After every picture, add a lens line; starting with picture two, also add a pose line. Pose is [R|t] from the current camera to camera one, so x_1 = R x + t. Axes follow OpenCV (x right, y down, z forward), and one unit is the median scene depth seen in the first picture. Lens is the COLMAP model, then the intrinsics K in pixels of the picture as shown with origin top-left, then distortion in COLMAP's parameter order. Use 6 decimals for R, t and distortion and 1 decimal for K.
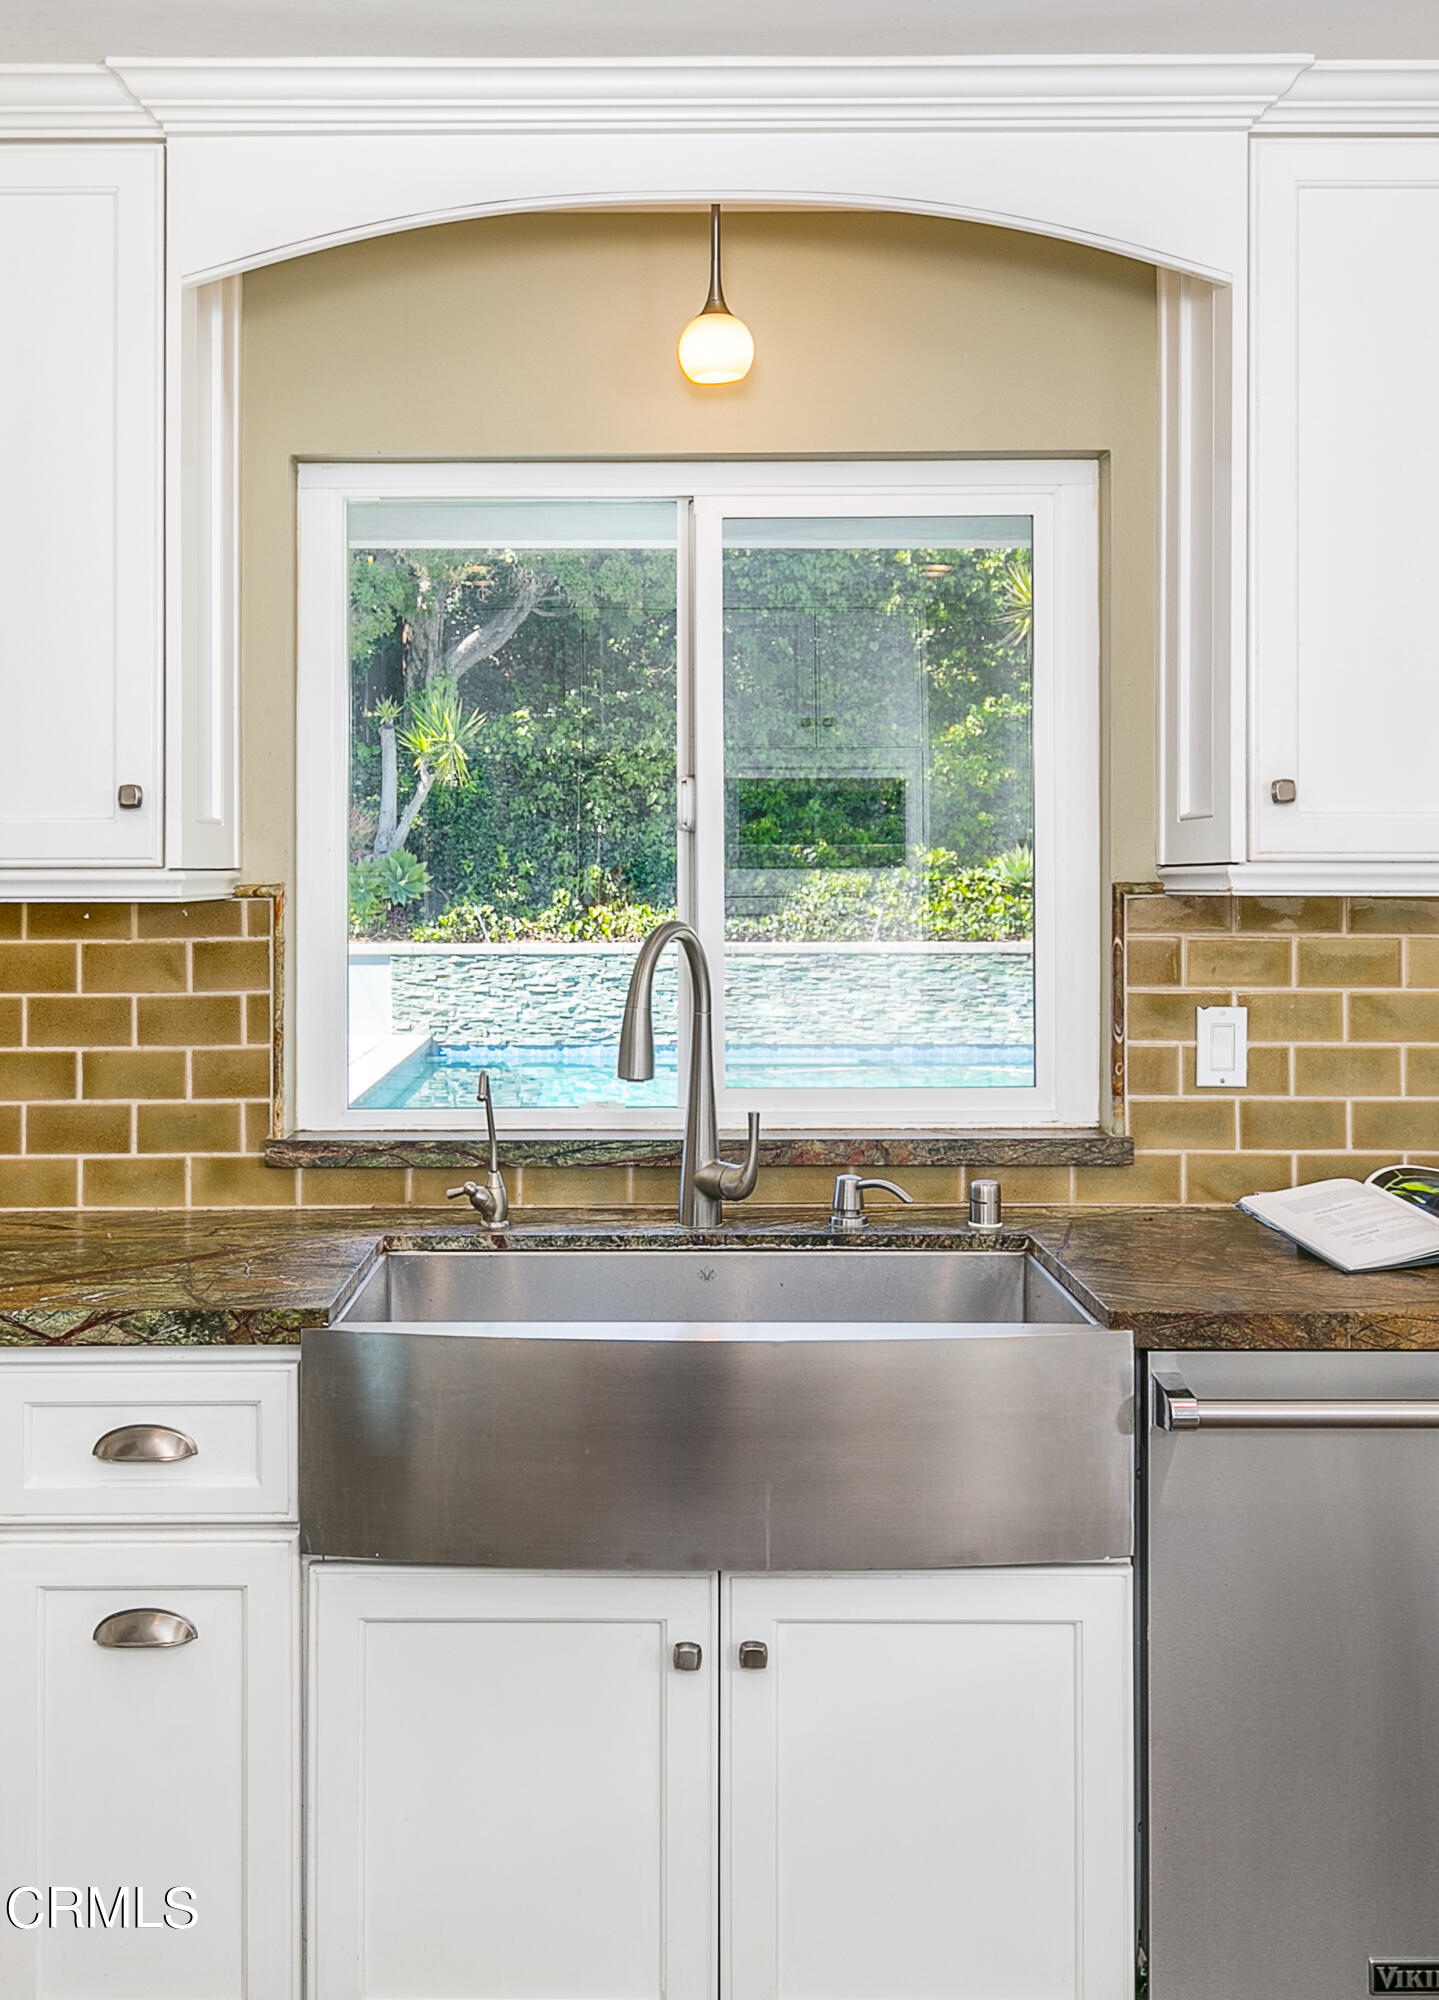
lens RADIAL K [[1954.6, 0, 644.1], [0, 1954.6, 842.1], [0, 0, 1]] dist [0.021050, 0.000000]
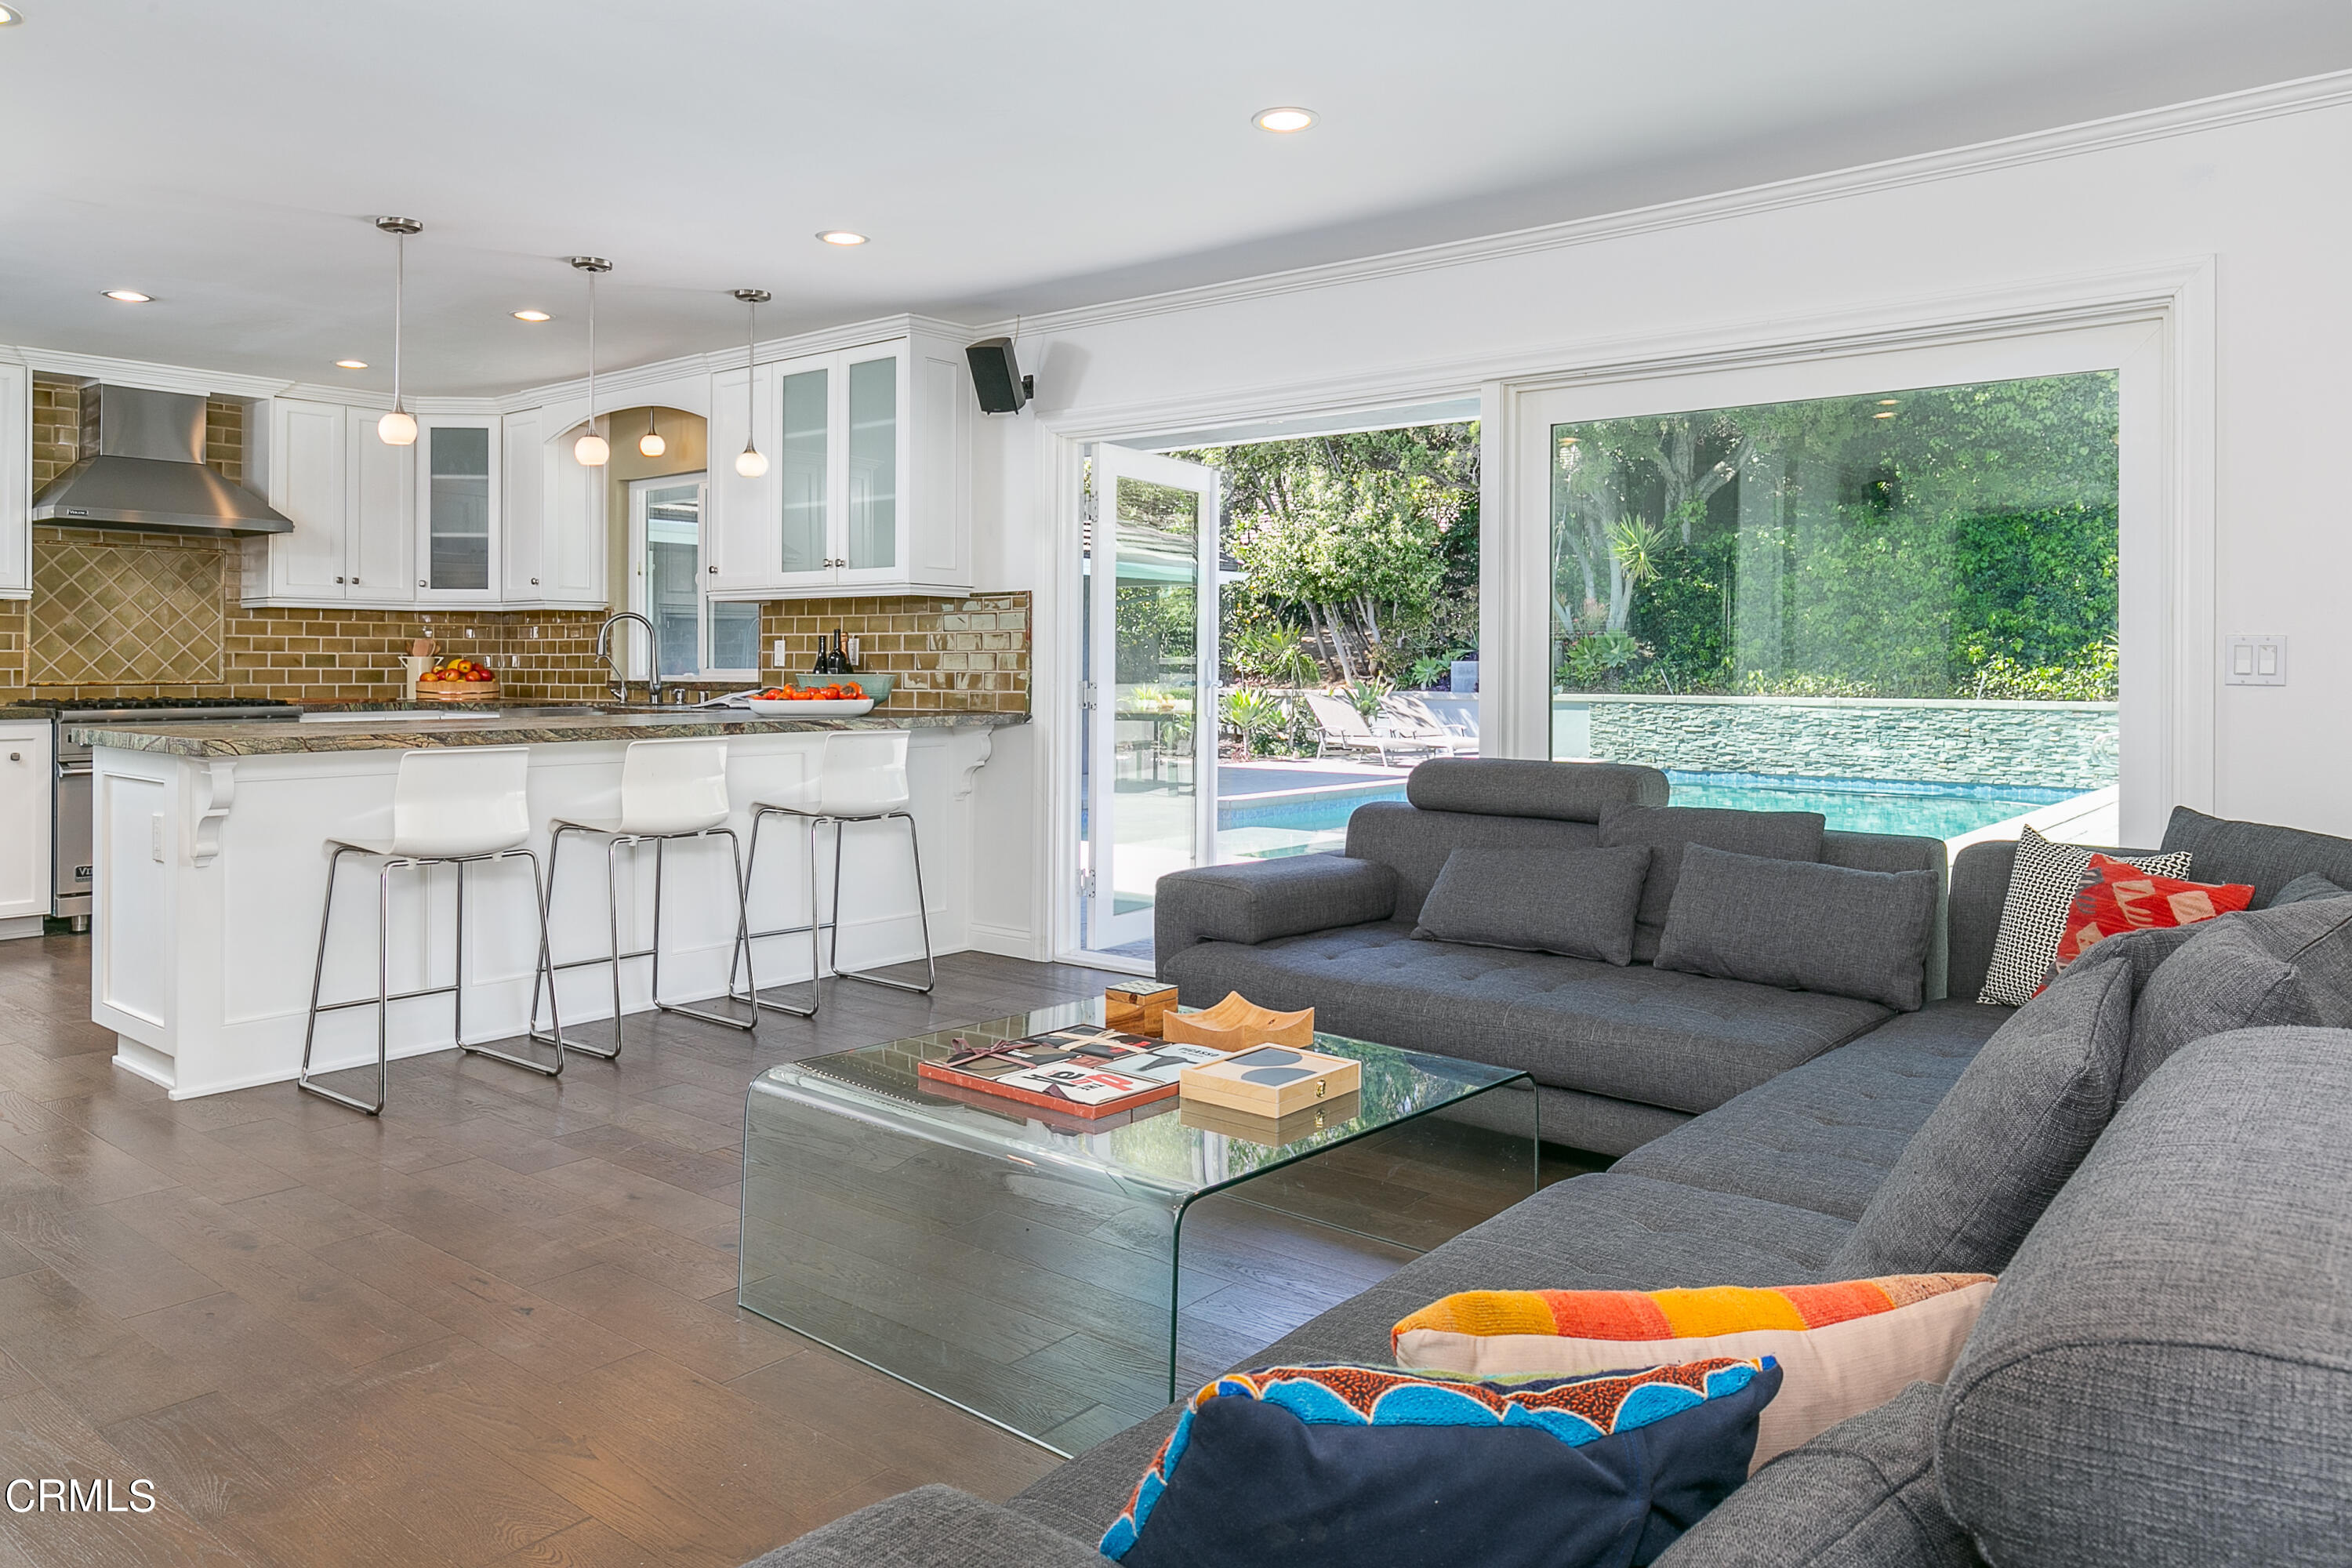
lens RADIAL K [[1603.9, 0, 1187.8], [0, 1603.9, 635.6], [0, 0, 1]] dist [0.003515, 0.003964]
pose [[0.778308, -0.006934, -0.627845, 0.374778], [0.004393, 0.999975, -0.005599, 0.014744], [0.627868, 0.001599, 0.778318, -0.088037]]
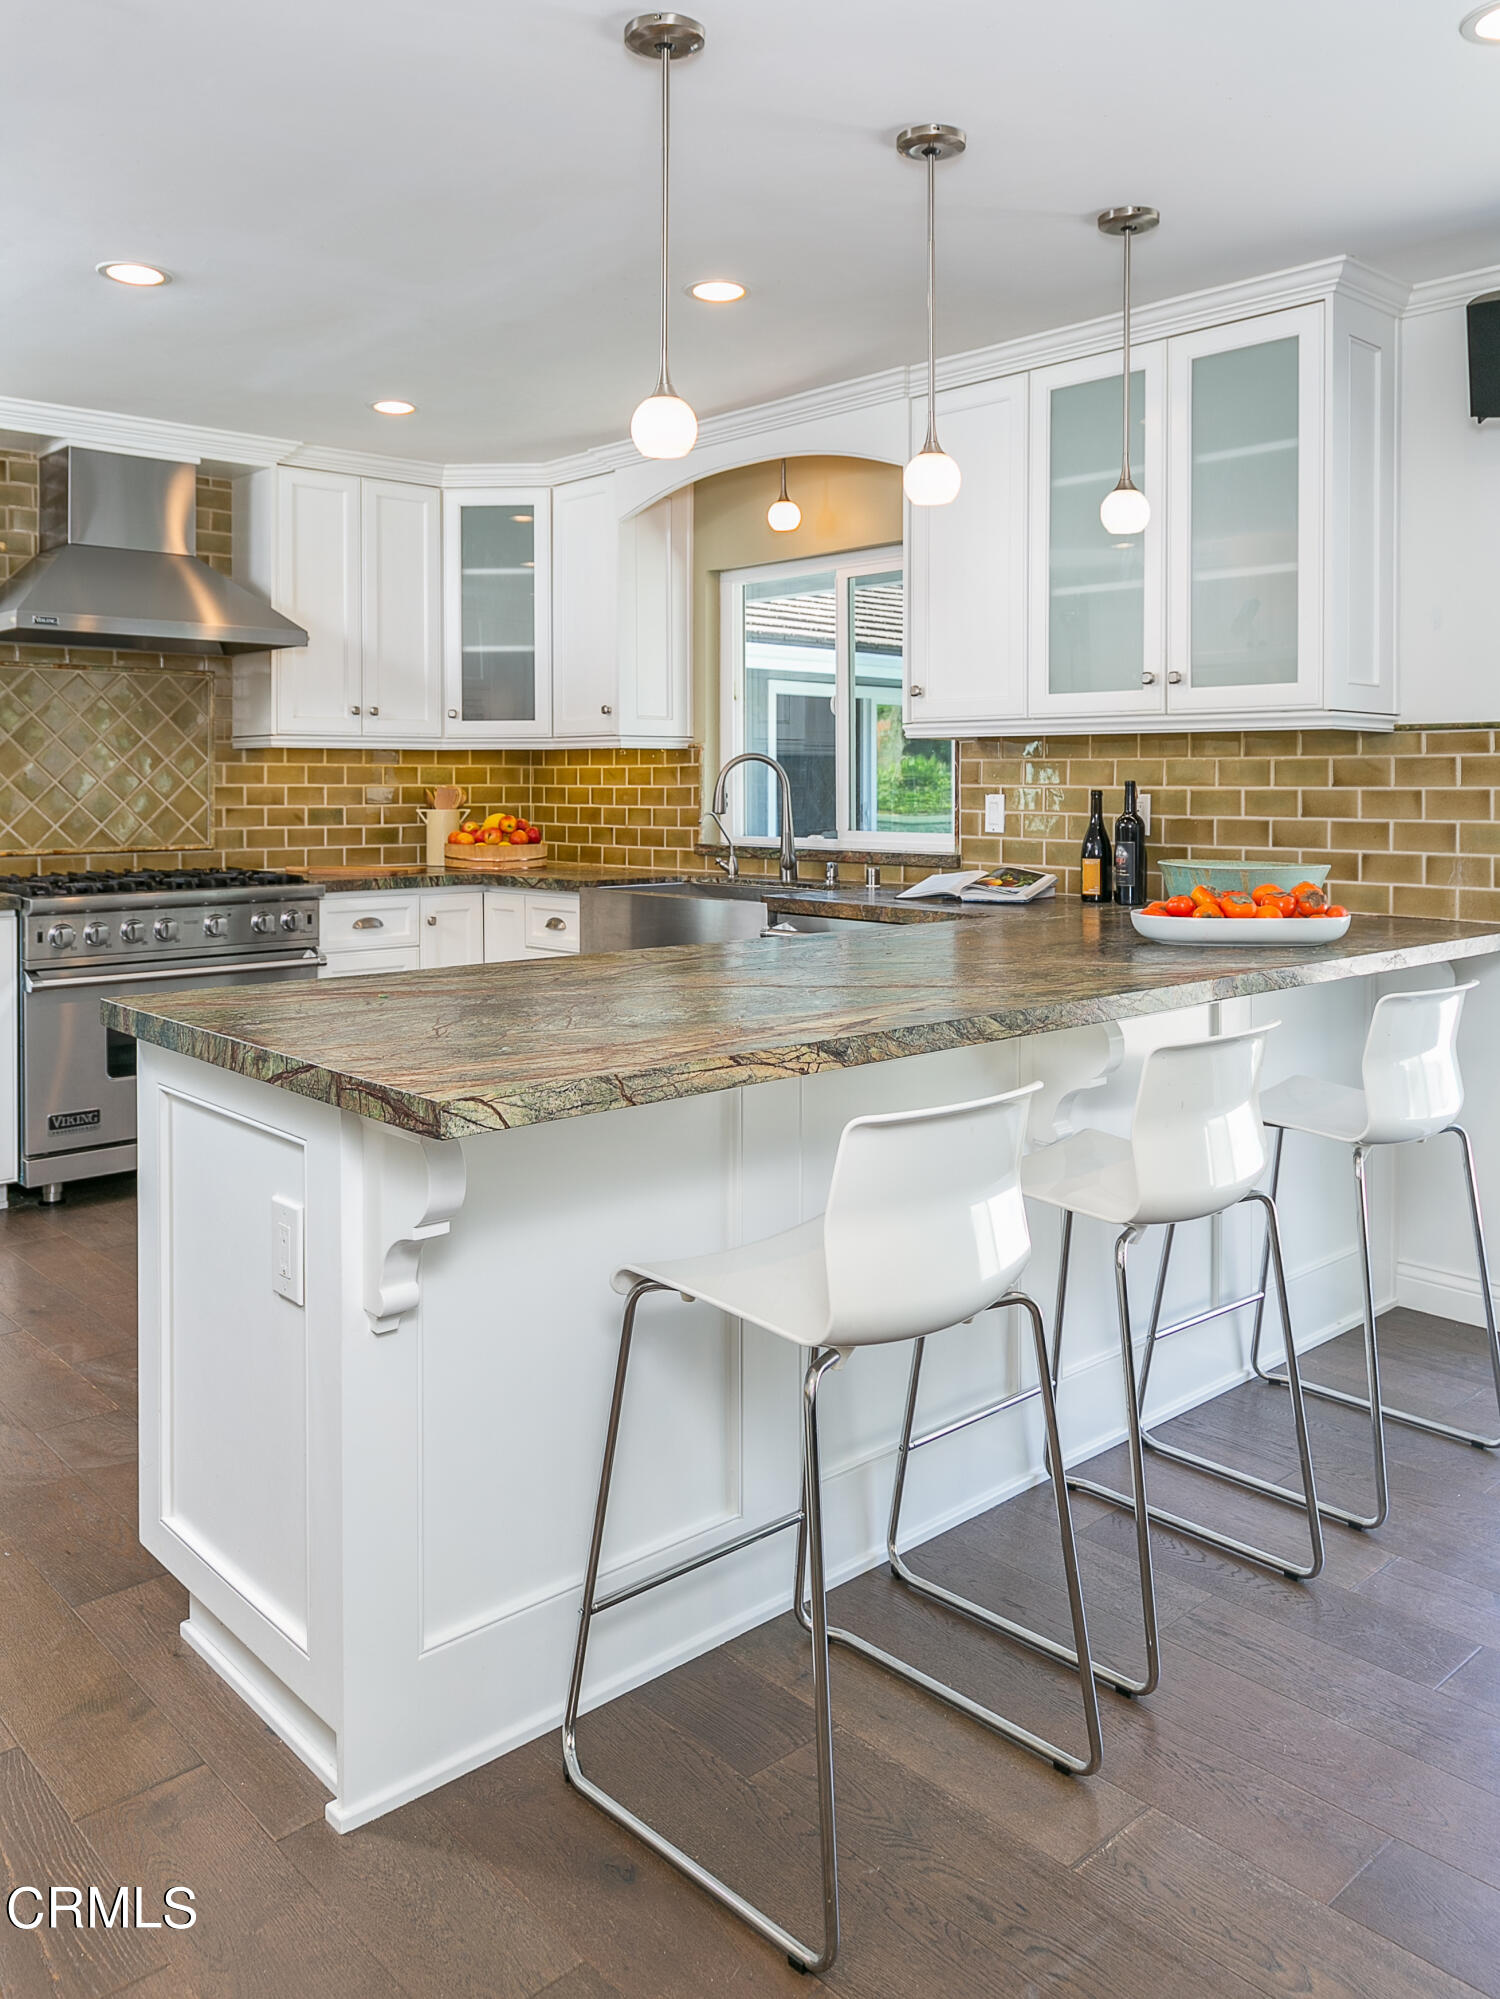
lens RADIAL K [[1578.9, 0, 760.9], [0, 1578.9, 763.8], [0, 0, 1]] dist [-0.003404, 0.016308]
pose [[0.679520, -0.005207, -0.733638, 0.214497], [0.008628, 0.999962, 0.000894, 0.007560], [0.733606, -0.006937, 0.679540, -0.050982]]
